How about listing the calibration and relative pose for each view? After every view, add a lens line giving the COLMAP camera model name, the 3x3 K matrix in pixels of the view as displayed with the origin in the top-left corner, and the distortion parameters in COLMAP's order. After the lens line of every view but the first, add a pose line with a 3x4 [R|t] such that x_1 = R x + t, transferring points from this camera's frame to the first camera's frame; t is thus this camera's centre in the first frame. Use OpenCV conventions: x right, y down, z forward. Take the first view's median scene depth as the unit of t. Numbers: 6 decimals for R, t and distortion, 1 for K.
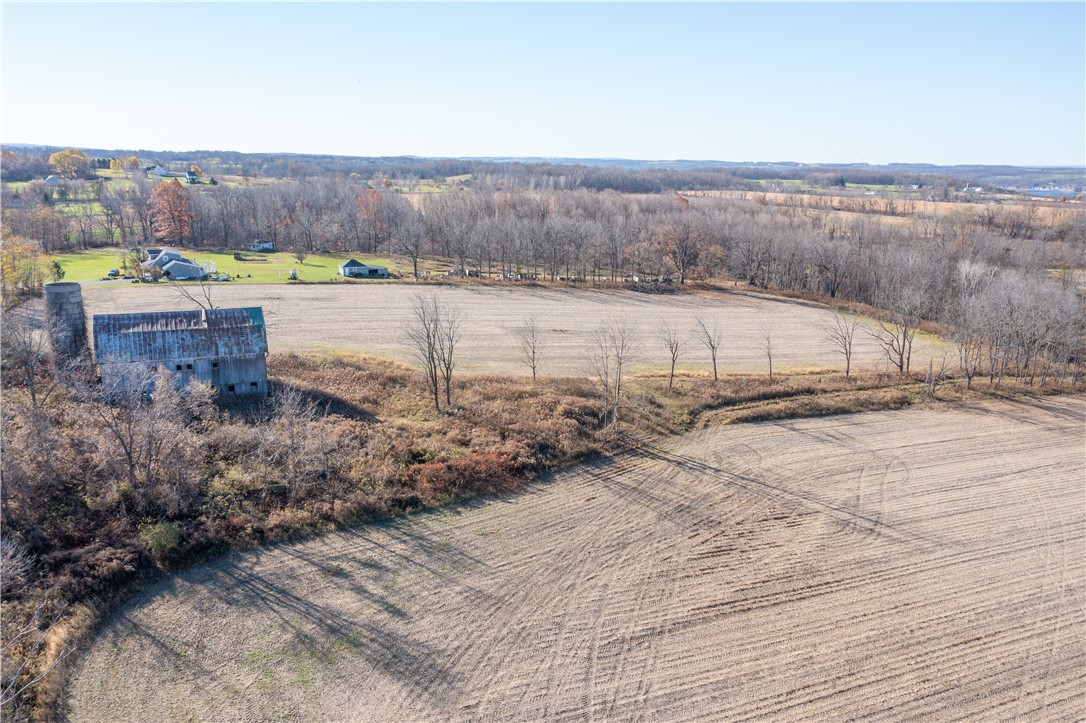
lens RADIAL K [[870.9, 0, 543.0], [0, 870.9, 361.5], [0, 0, 1]] dist [-0.002211, 0.010032]
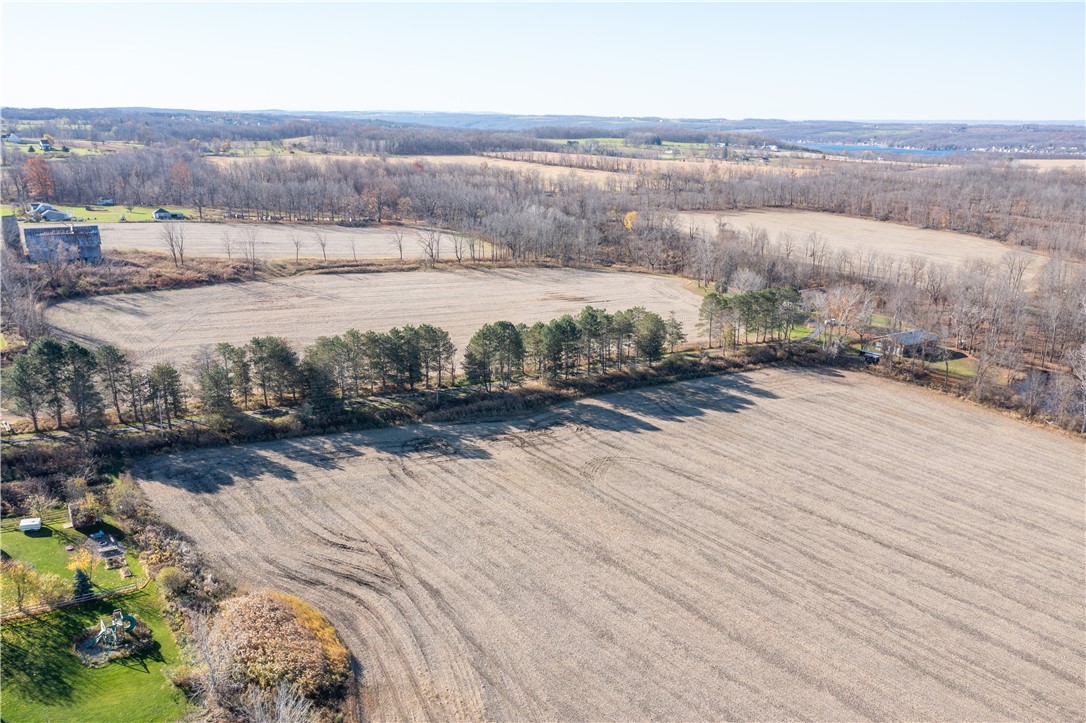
lens RADIAL K [[870.9, 0, 543.0], [0, 870.9, 361.5], [0, 0, 1]] dist [-0.002211, 0.010032]
pose [[0.990654, -0.035695, 0.131648, 0.261036], [0.029063, 0.998226, 0.051958, 0.103602], [-0.133269, -0.047646, 0.989934, -0.720687]]
